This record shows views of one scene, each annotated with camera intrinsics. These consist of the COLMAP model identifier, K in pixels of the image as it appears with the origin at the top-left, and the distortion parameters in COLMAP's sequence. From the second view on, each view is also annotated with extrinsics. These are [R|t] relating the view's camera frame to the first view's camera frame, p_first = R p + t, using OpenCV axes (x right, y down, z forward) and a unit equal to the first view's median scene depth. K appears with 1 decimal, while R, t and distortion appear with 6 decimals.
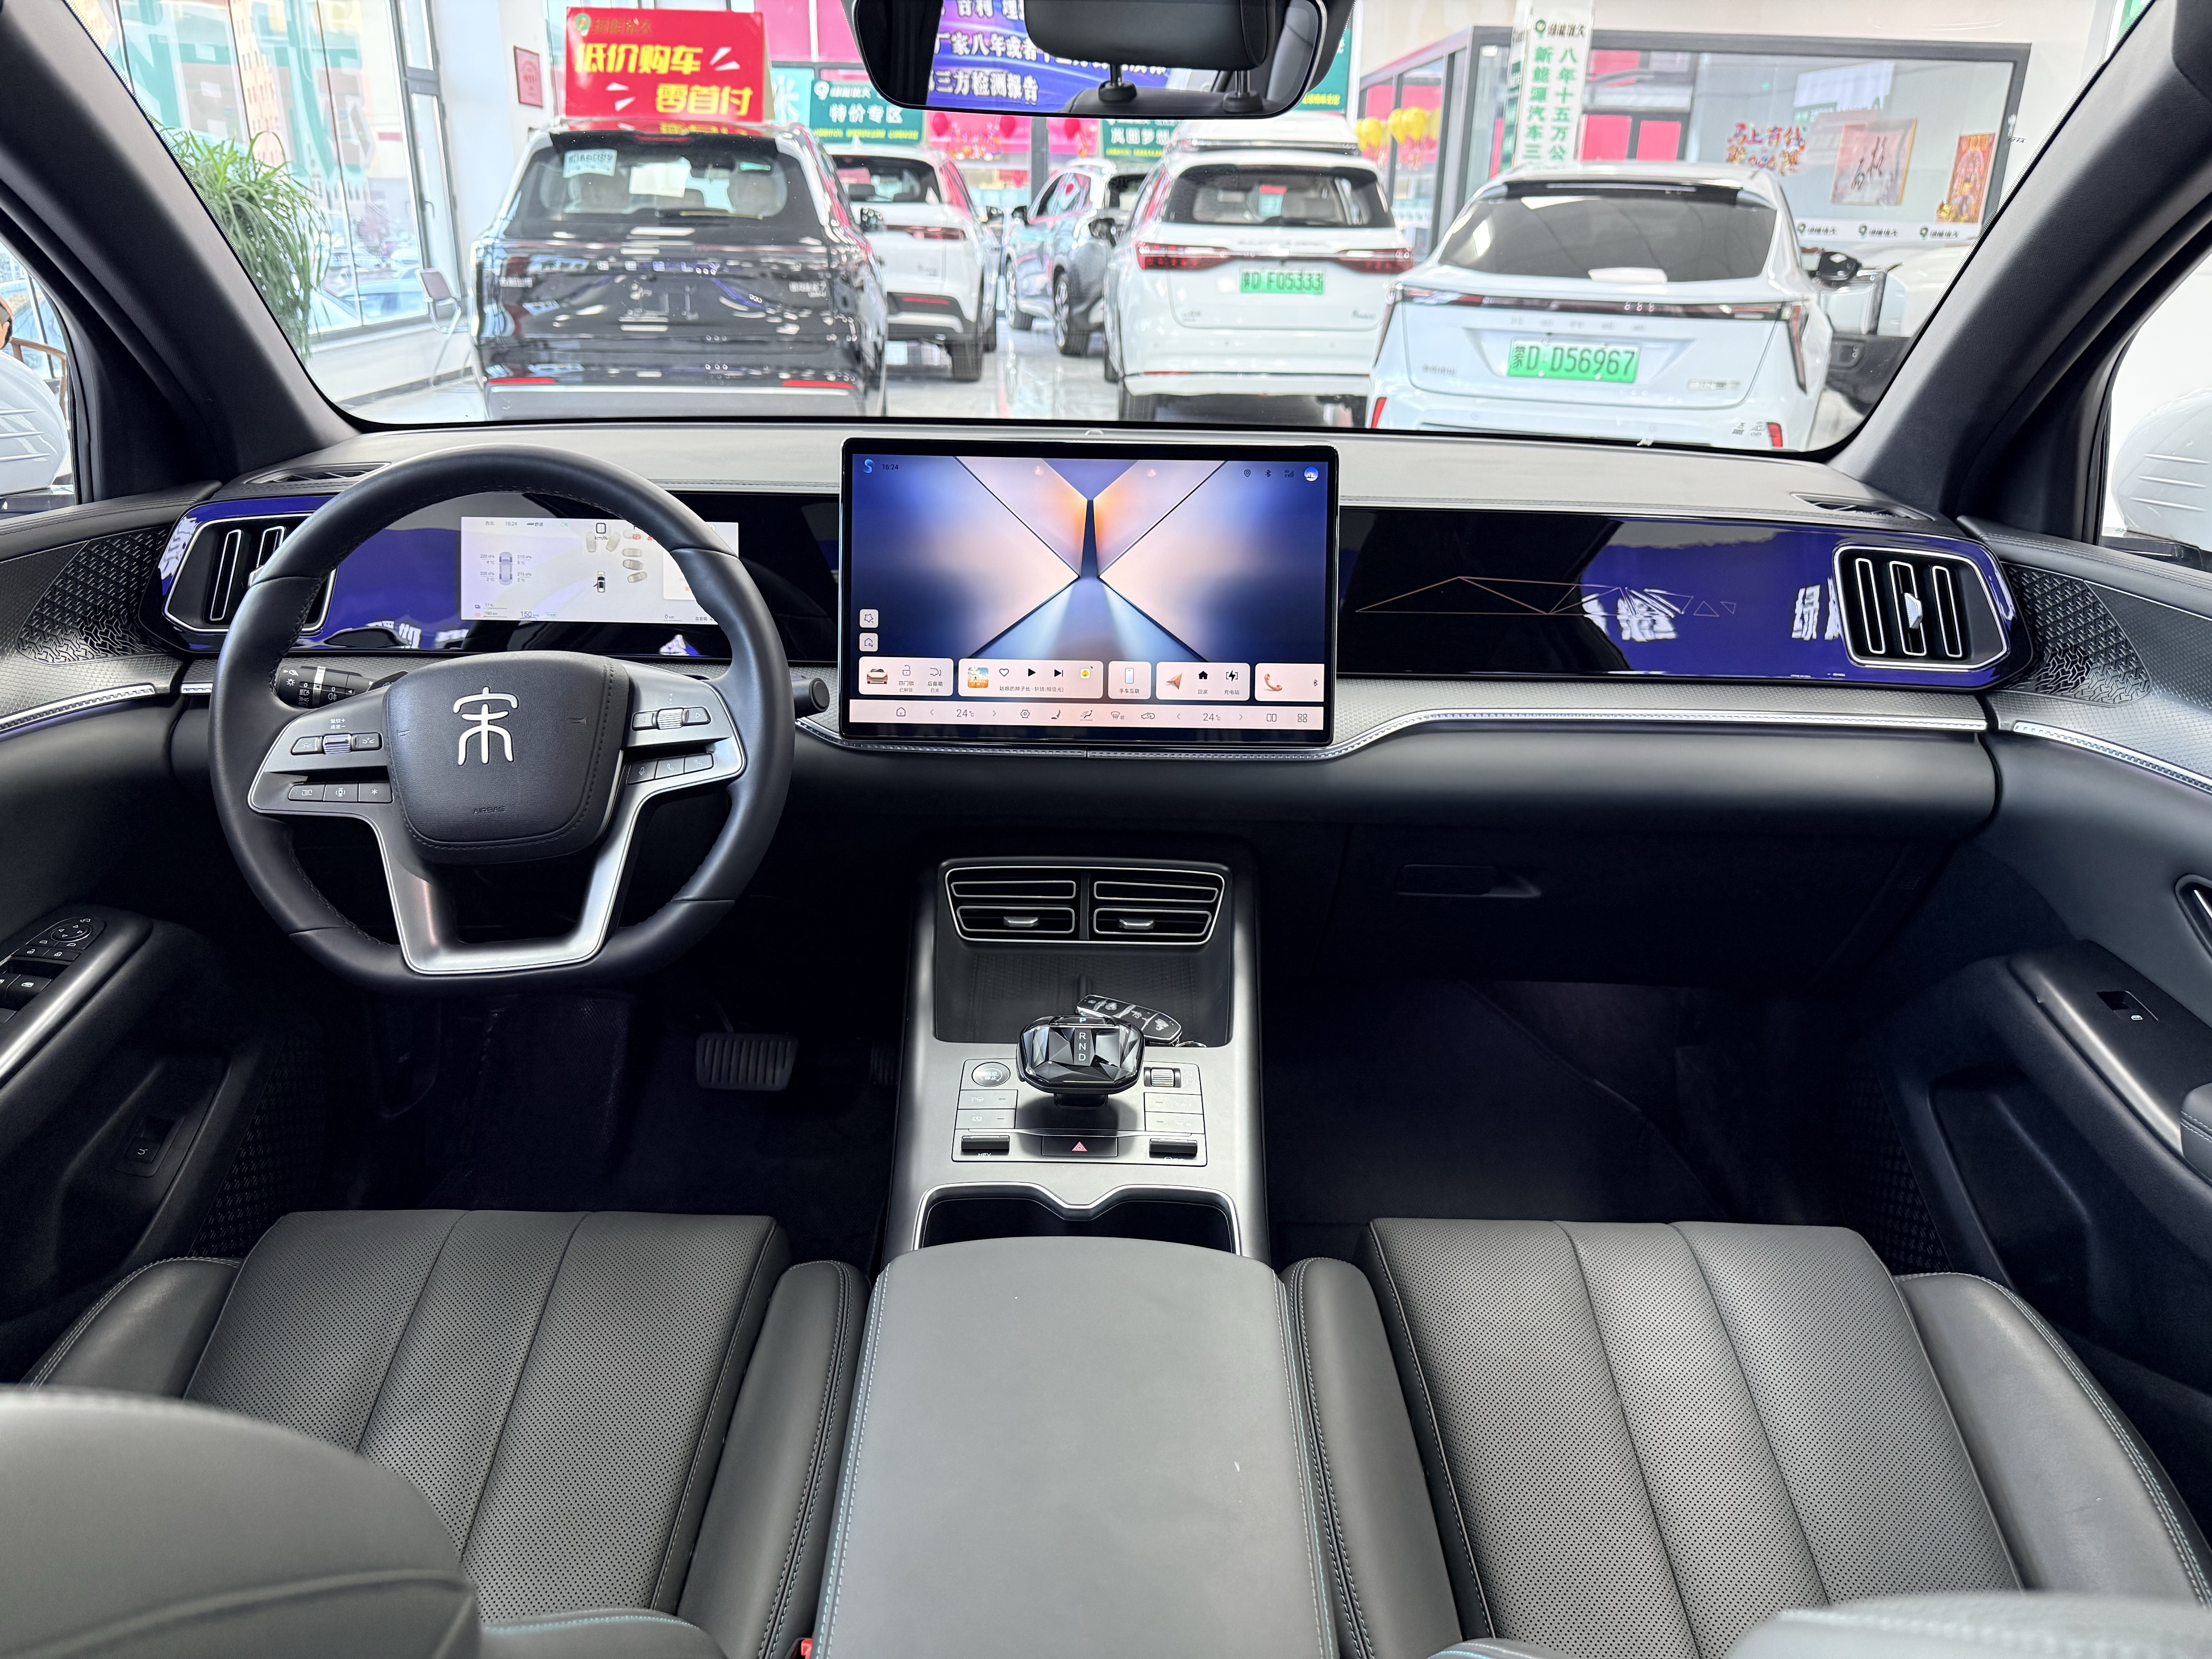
lens RADIAL K [[1527.0, 0, 1134.5], [0, 1527.0, 823.4], [0, 0, 1]] dist [0.108004, -0.189880]
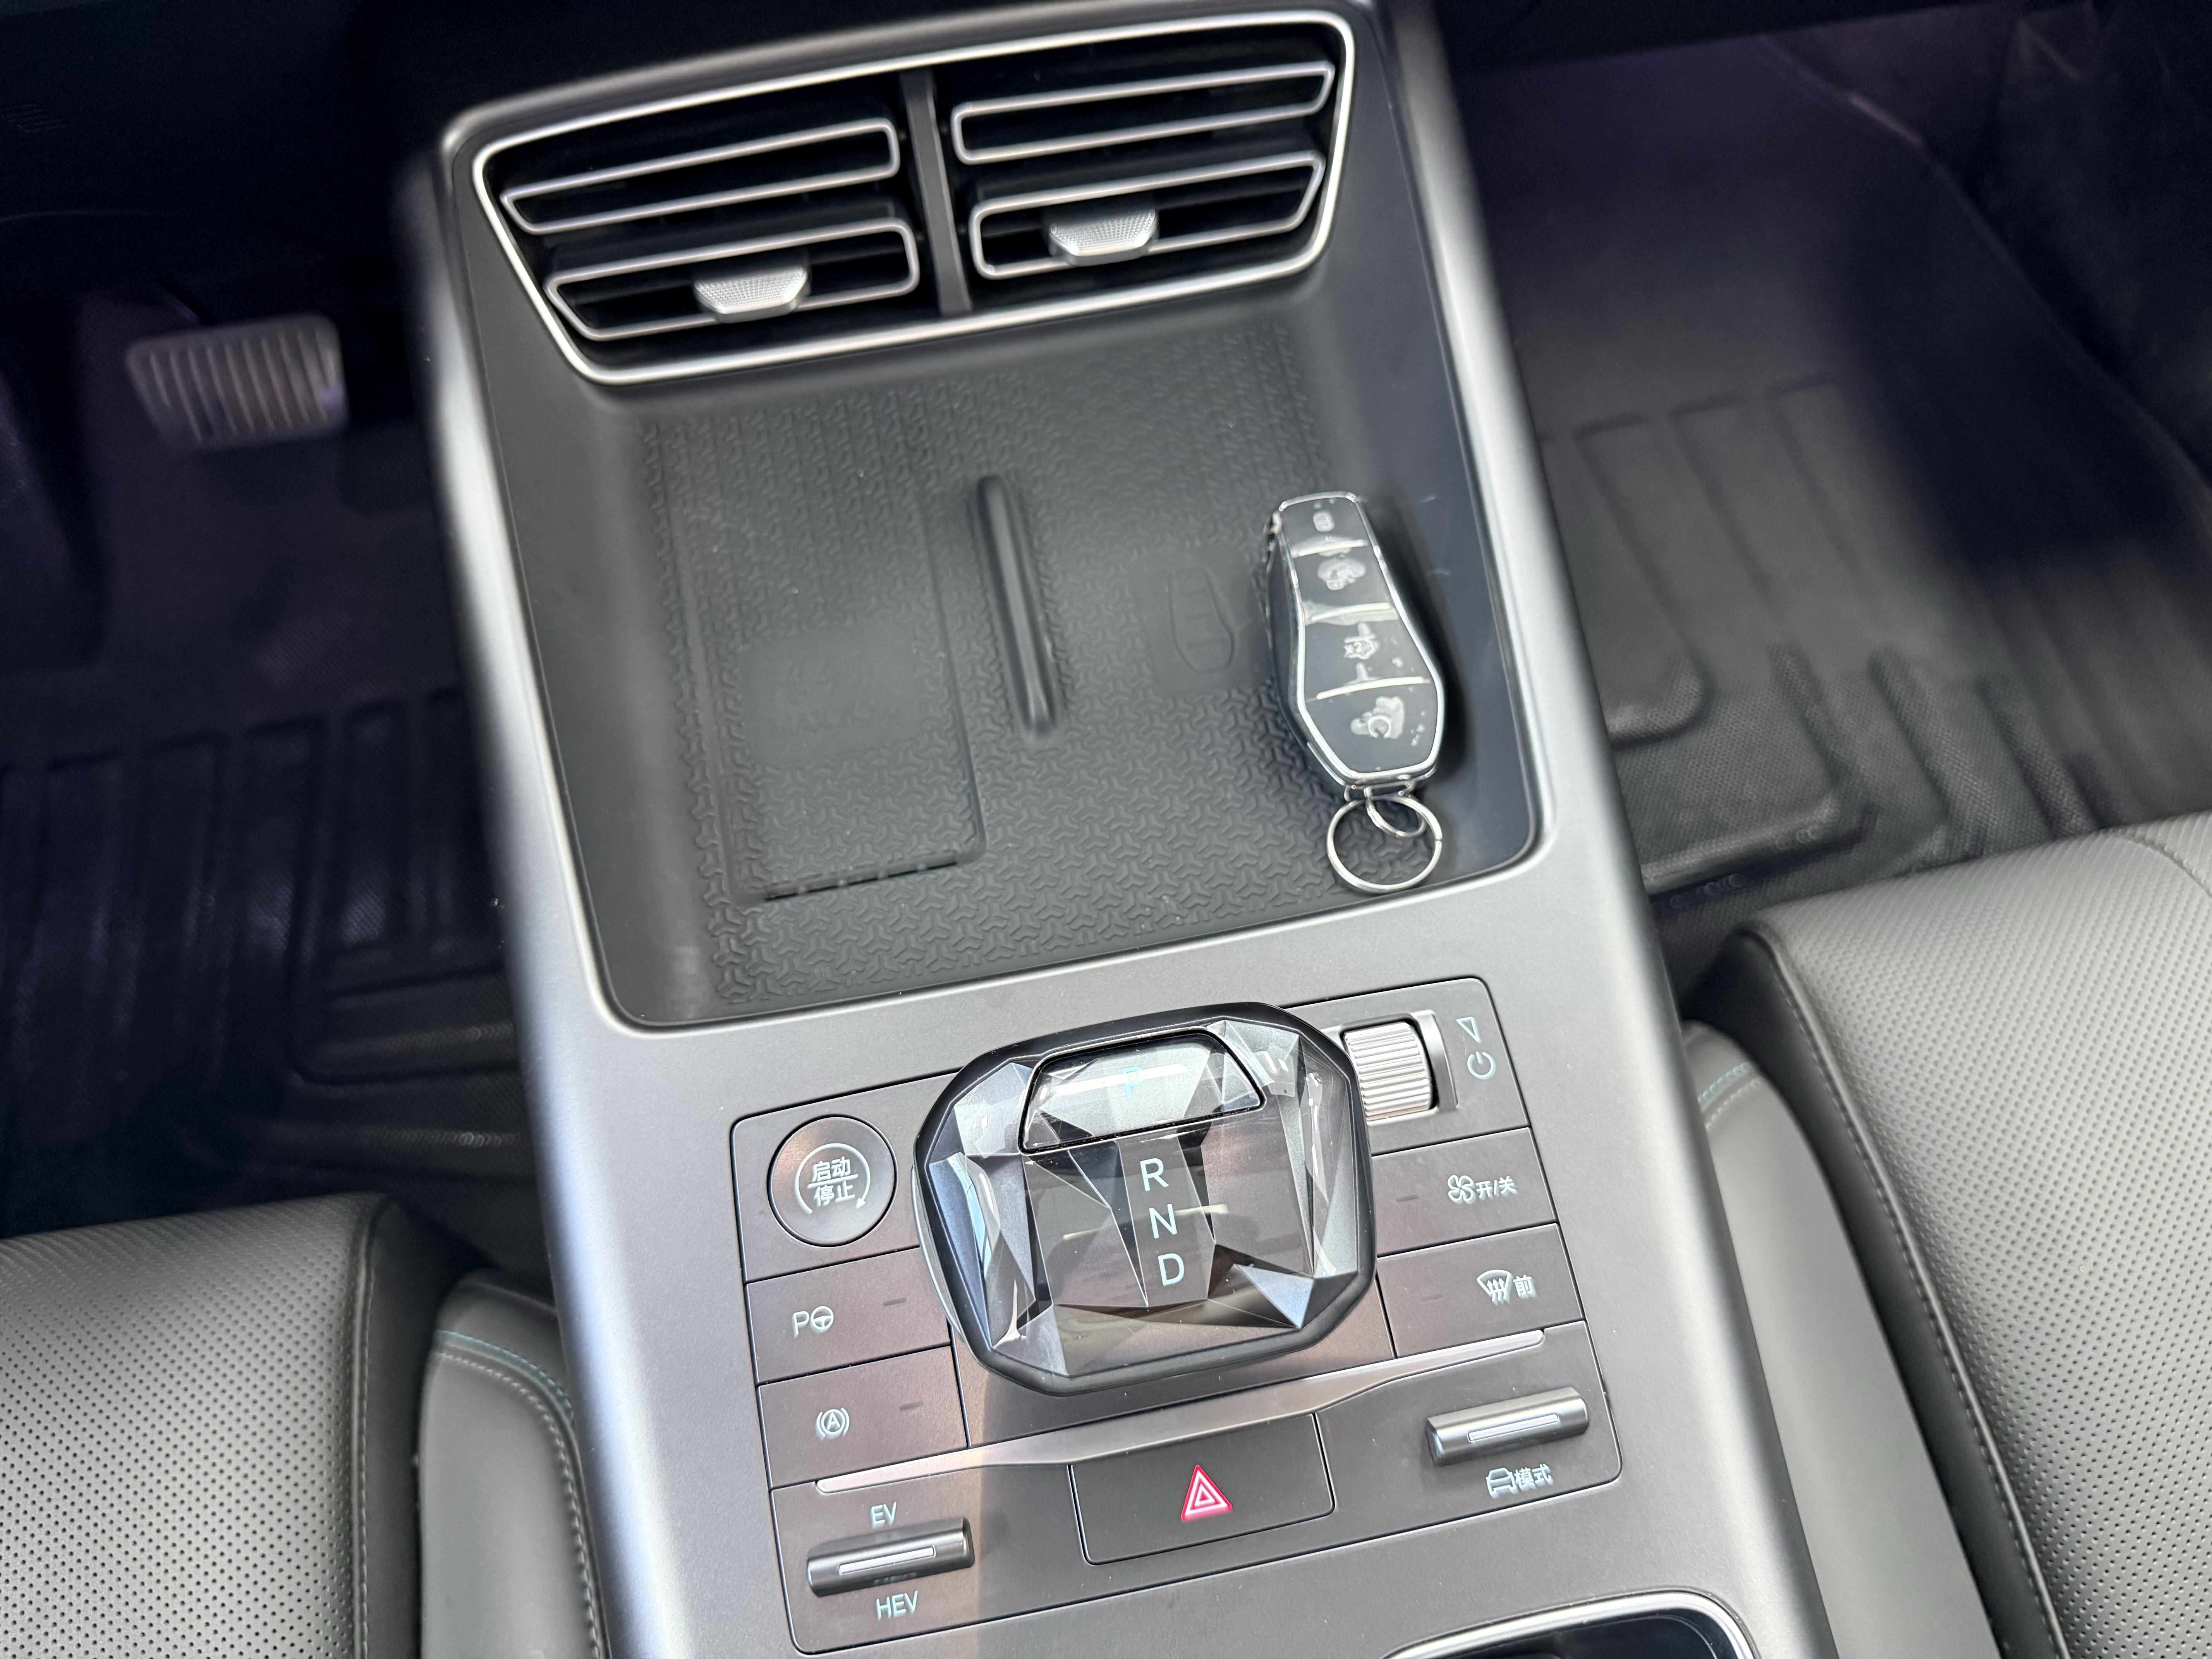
lens RADIAL K [[1598.5, 0, 1106.5], [0, 1598.5, 805.2], [0, 0, 1]] dist [0.091758, -0.149544]
pose [[0.983973, -0.175262, 0.032872, -0.032602], [0.110777, 0.745254, 0.657515, -0.076835], [-0.139735, -0.643335, 0.752724, 0.689155]]
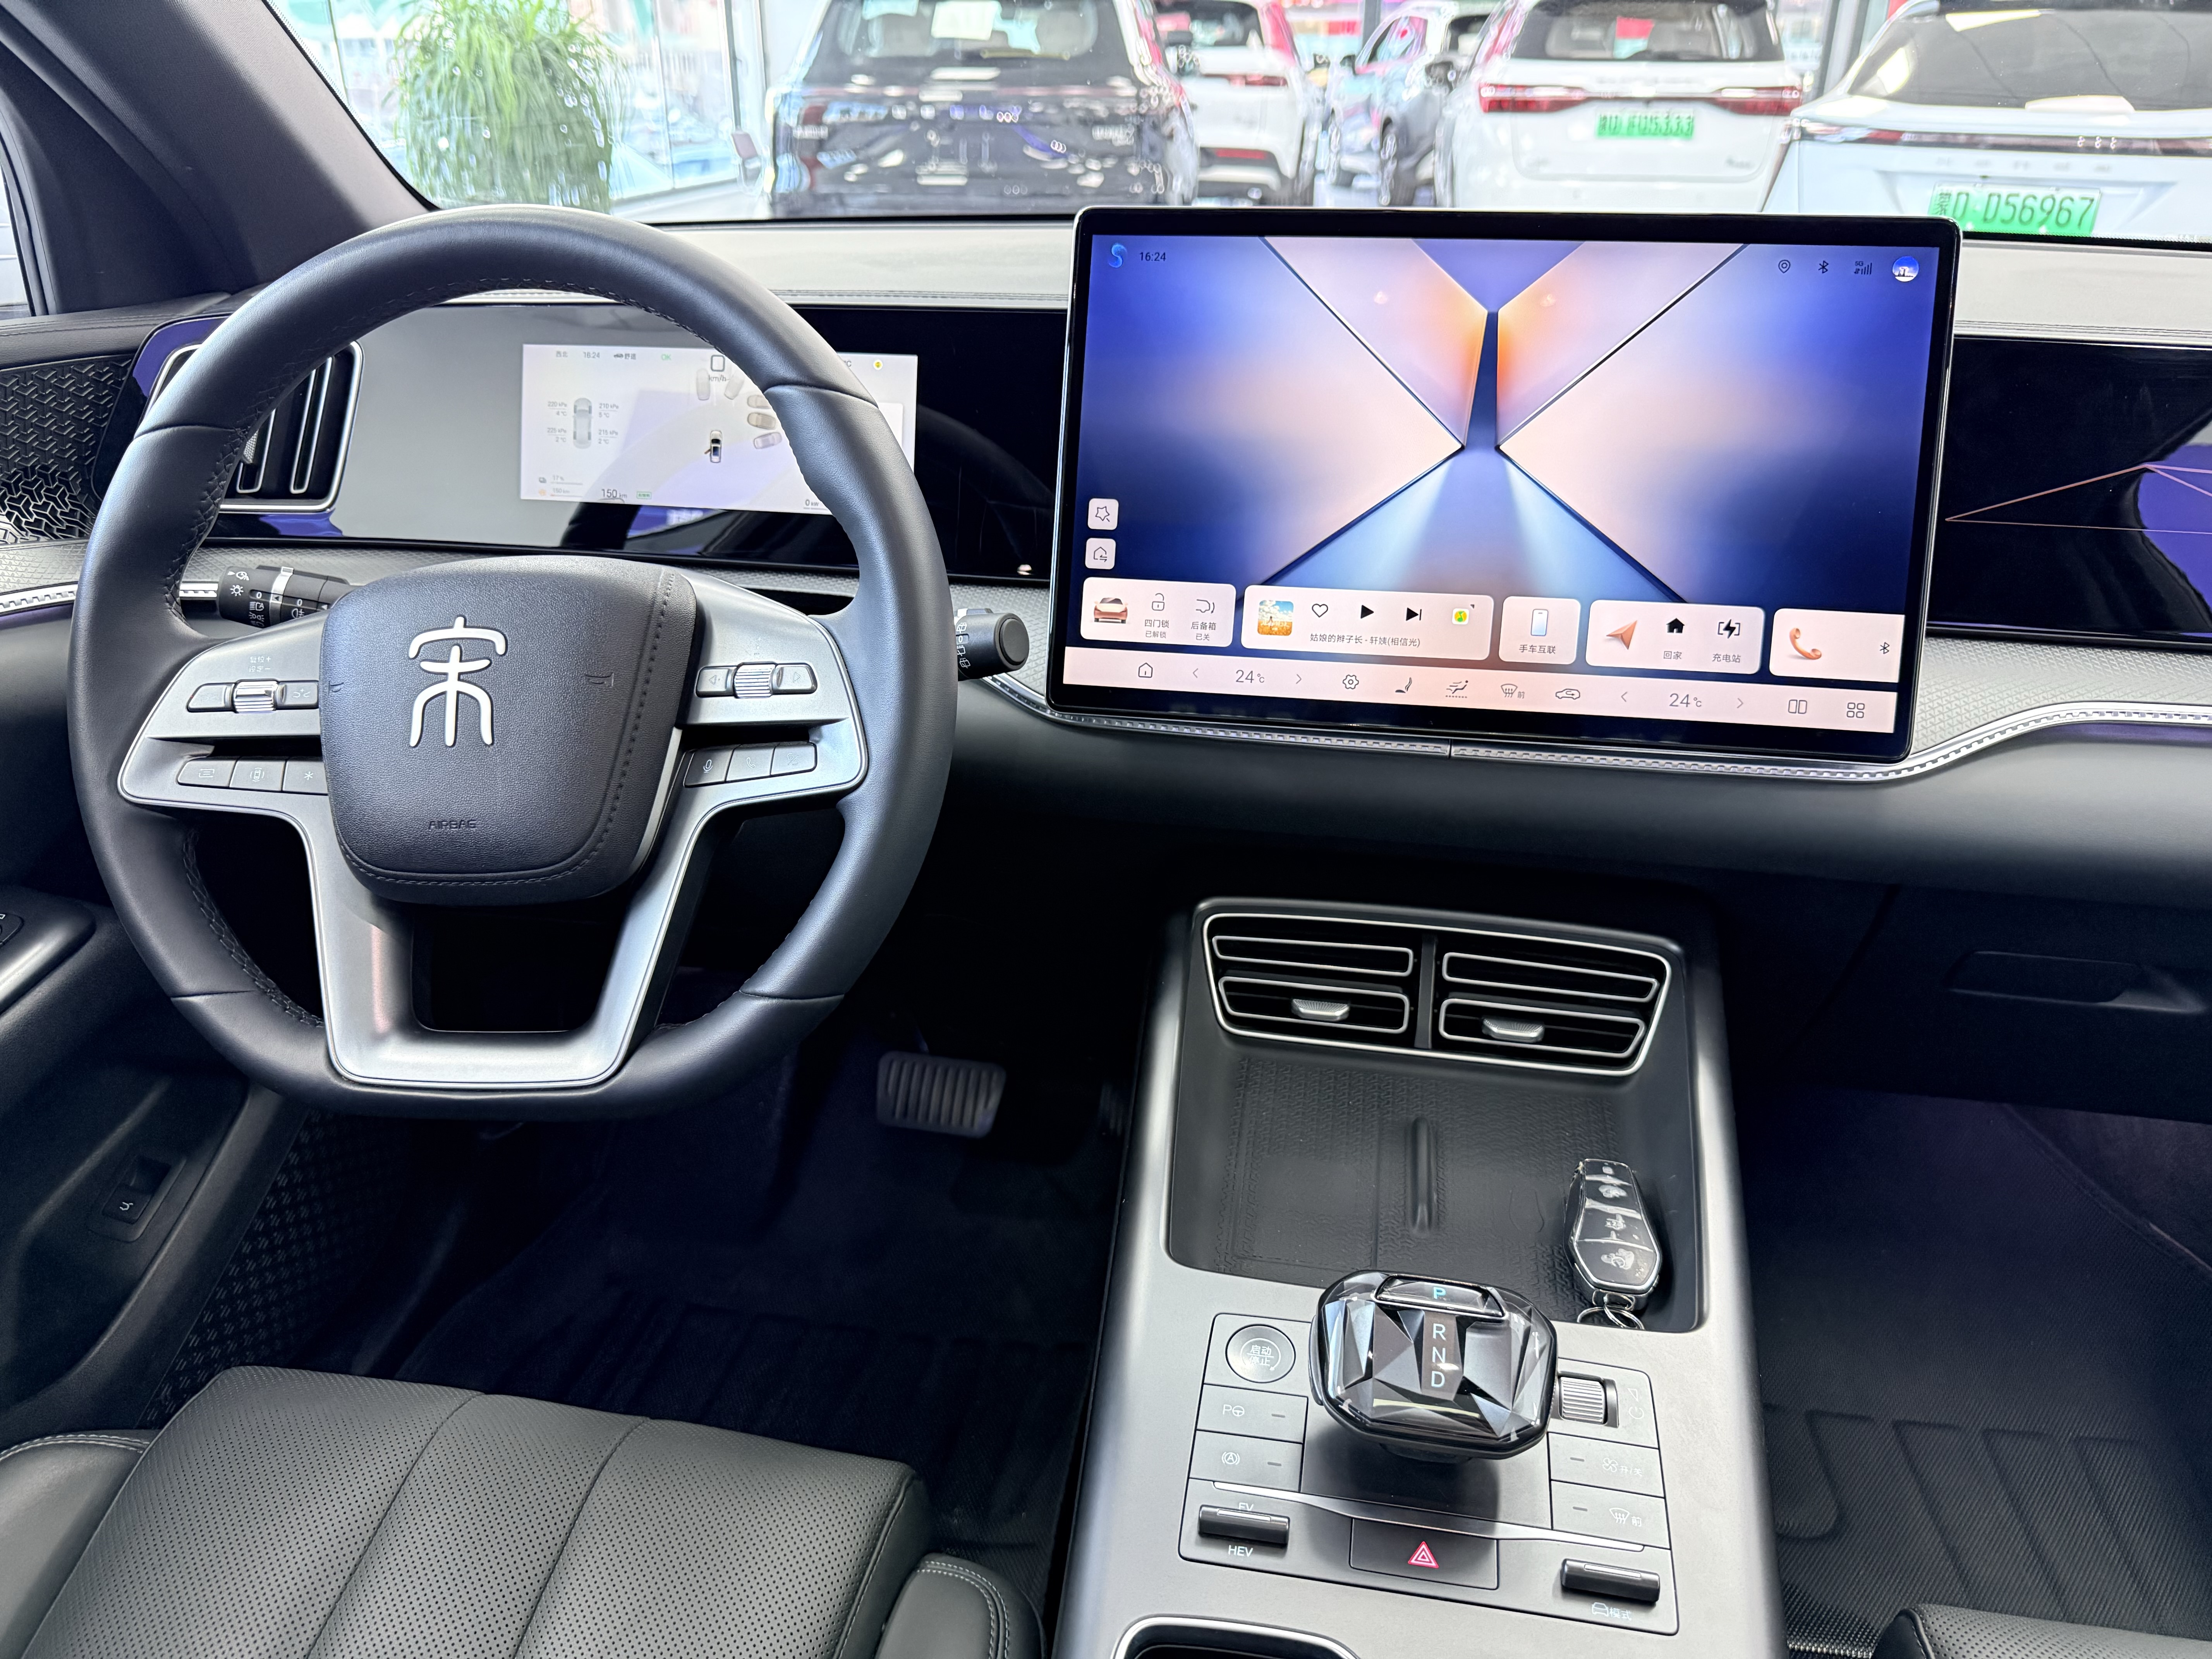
lens RADIAL K [[1557.8, 0, 1106.0], [0, 1557.8, 829.5], [0, 0, 1]] dist [0.106324, -0.172488]
pose [[0.978659, 0.064879, -0.194981, -0.042416], [-0.050656, 0.995738, 0.077072, -0.056254], [0.199150, -0.065550, 0.977774, 0.381639]]
